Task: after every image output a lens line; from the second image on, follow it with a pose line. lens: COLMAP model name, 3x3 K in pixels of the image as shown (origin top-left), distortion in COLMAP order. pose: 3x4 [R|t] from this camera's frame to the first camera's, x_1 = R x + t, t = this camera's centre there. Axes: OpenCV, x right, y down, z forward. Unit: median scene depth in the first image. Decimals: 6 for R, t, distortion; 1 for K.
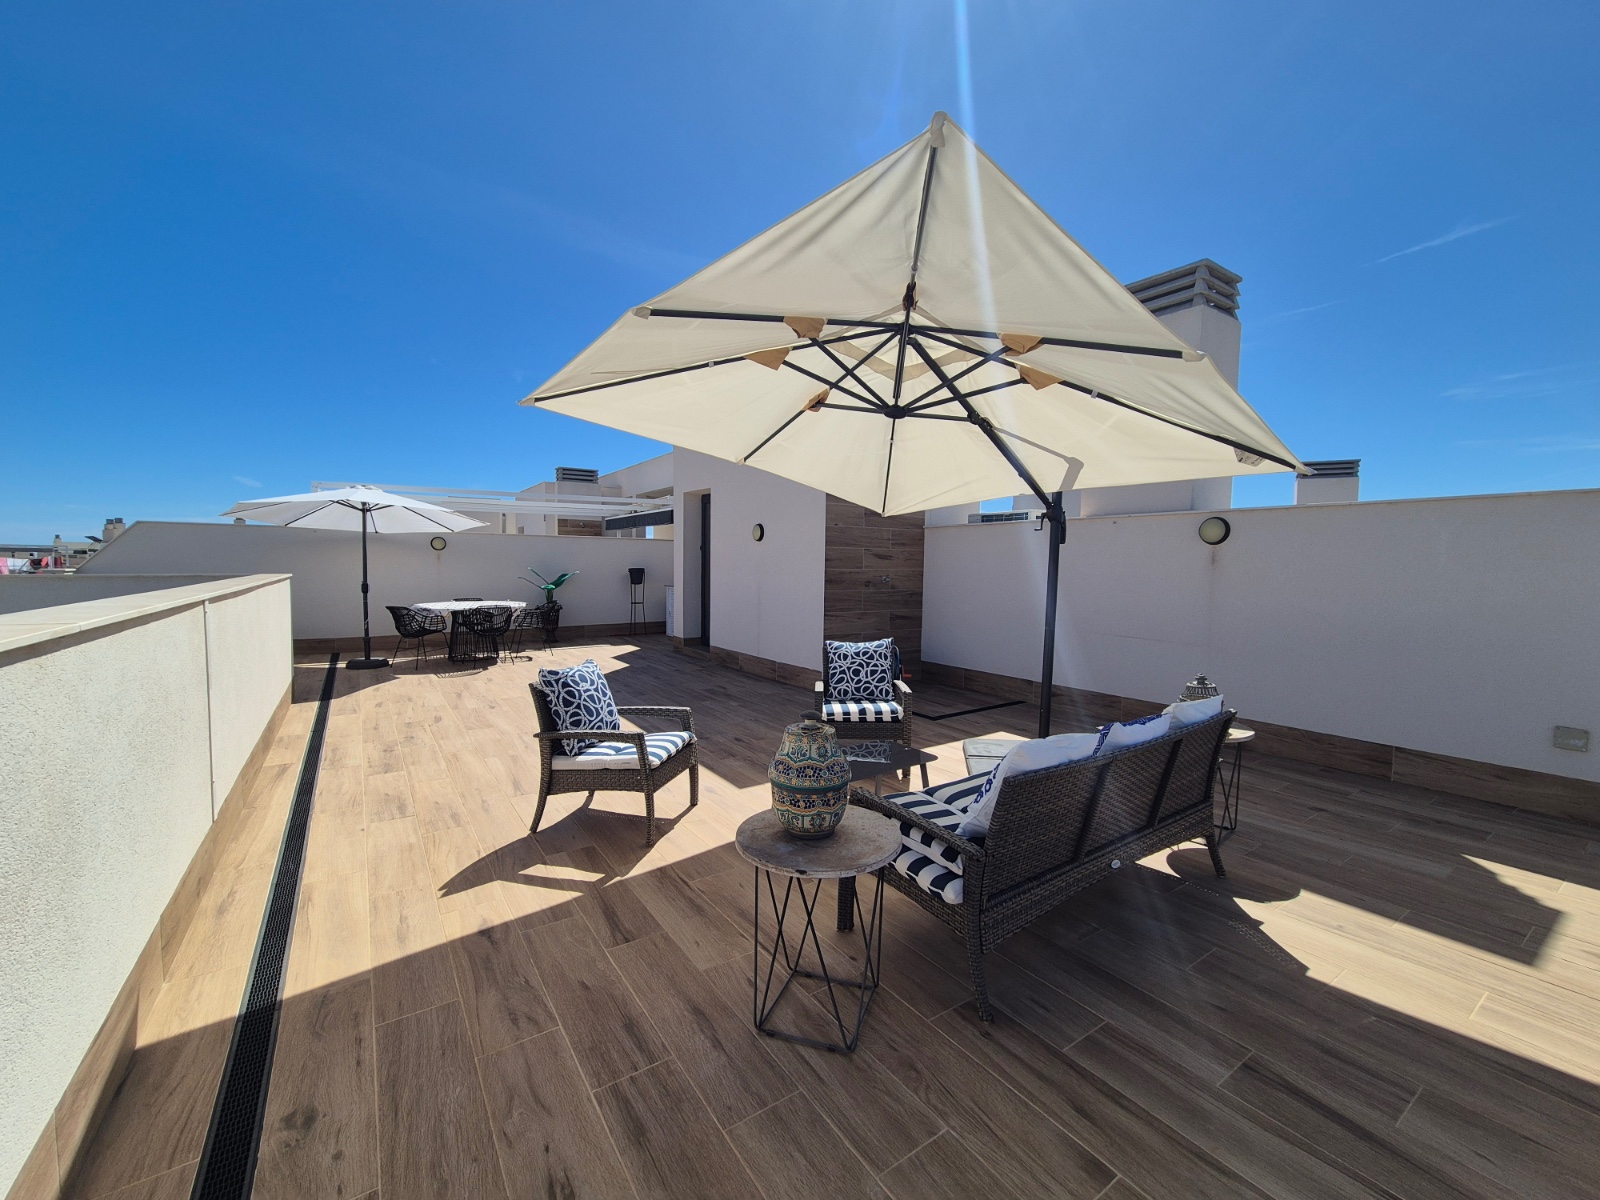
lens RADIAL K [[658.1, 0, 814.8], [0, 658.1, 595.2], [0, 0, 1]] dist [0.000838, 0.000234]
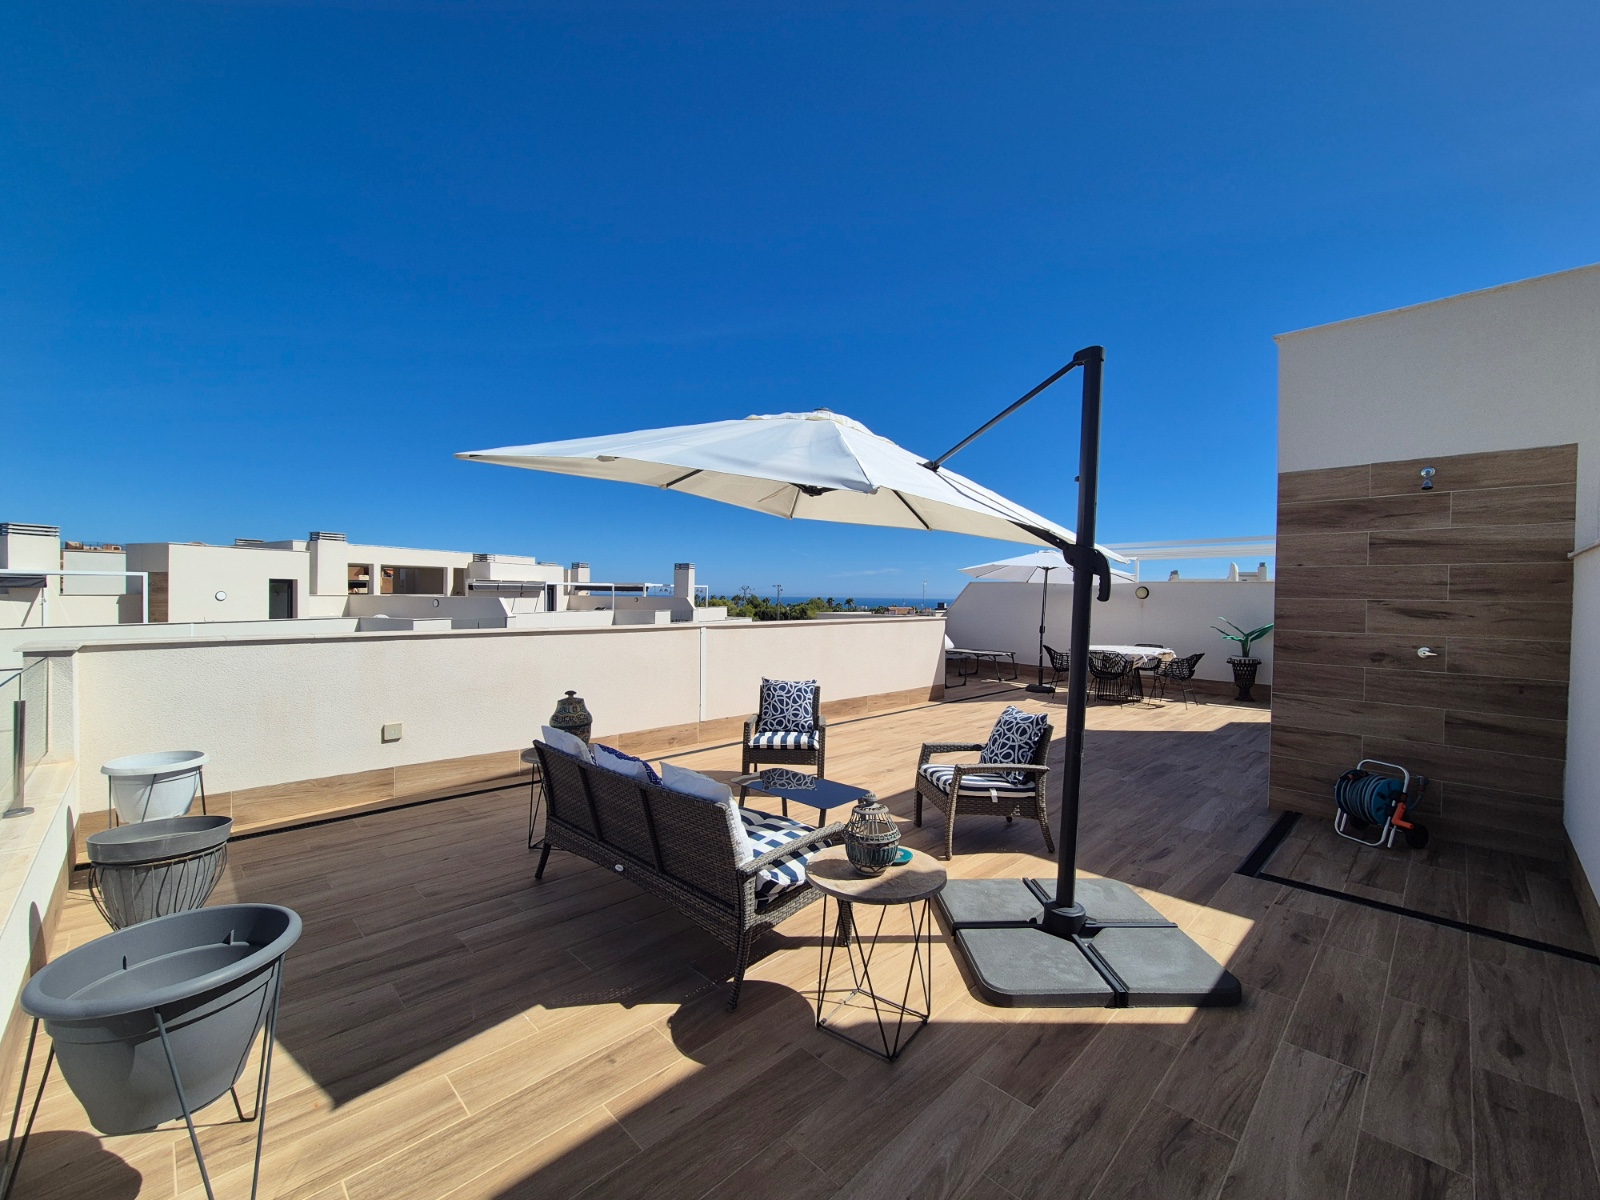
lens RADIAL K [[658.1, 0, 803.5], [0, 658.1, 600.7], [0, 0, 1]] dist [0.000838, 0.000234]
pose [[0.175307, 0.000375, -0.984514, 0.883801], [-0.056408, 0.998361, -0.009664, -0.050871], [0.982896, 0.057229, 0.175041, 0.558221]]
